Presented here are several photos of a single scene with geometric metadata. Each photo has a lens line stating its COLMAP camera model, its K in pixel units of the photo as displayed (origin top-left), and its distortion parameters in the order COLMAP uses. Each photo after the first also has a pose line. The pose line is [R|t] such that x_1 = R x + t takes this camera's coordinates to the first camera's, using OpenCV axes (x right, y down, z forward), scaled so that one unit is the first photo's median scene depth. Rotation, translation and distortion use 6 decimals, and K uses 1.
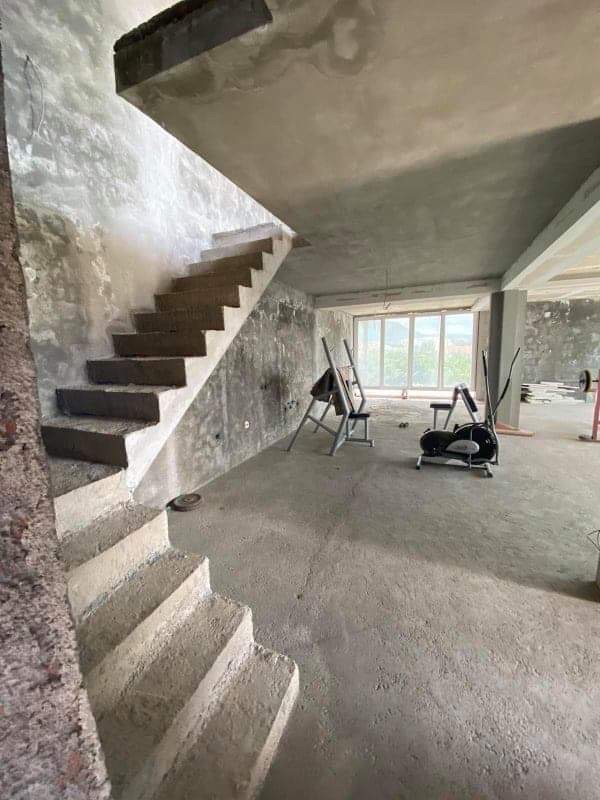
lens RADIAL K [[323.9, 0, 294.9], [0, 323.9, 400.2], [0, 0, 1]] dist [0.024917, -0.022559]
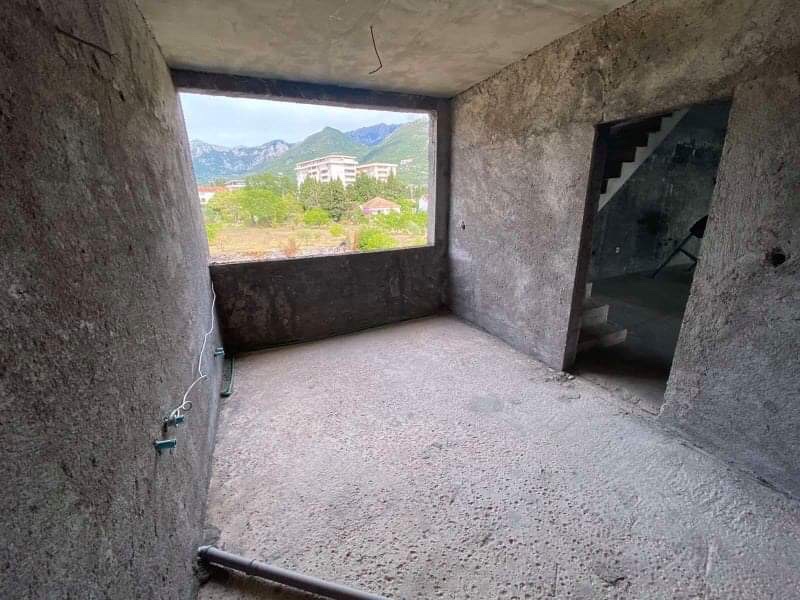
lens RADIAL K [[323.9, 0, 400.3], [0, 323.9, 299.6], [0, 0, 1]] dist [0.024917, -0.022559]
pose [[0.744330, 0.209570, -0.634077, 0.092559], [-0.098855, 0.973600, 0.205743, 0.110530], [0.660455, -0.090458, 0.745397, -0.710947]]
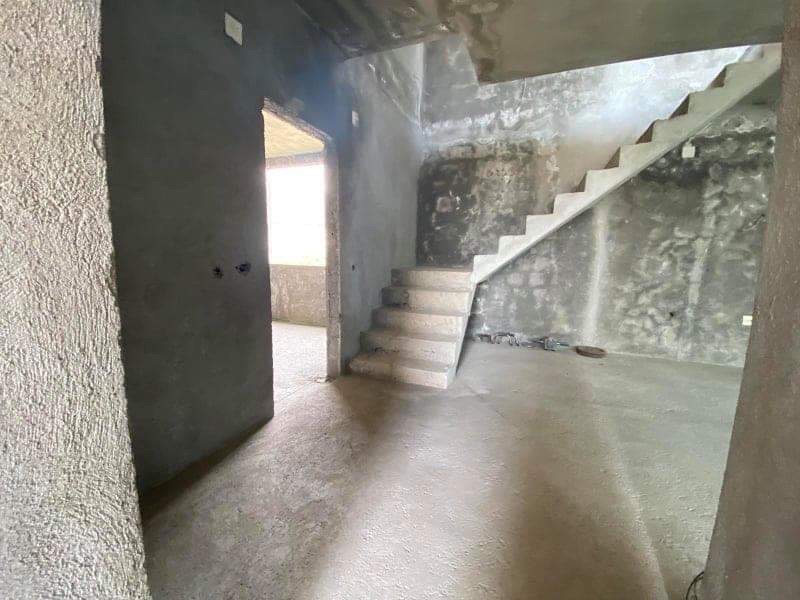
lens RADIAL K [[323.9, 0, 400.3], [0, 323.9, 299.6], [0, 0, 1]] dist [0.024917, -0.022559]
pose [[0.021537, 0.158434, -0.987135, 0.678166], [-0.174658, 0.972776, 0.152319, 0.070520], [0.984394, 0.169130, 0.048623, 0.234641]]
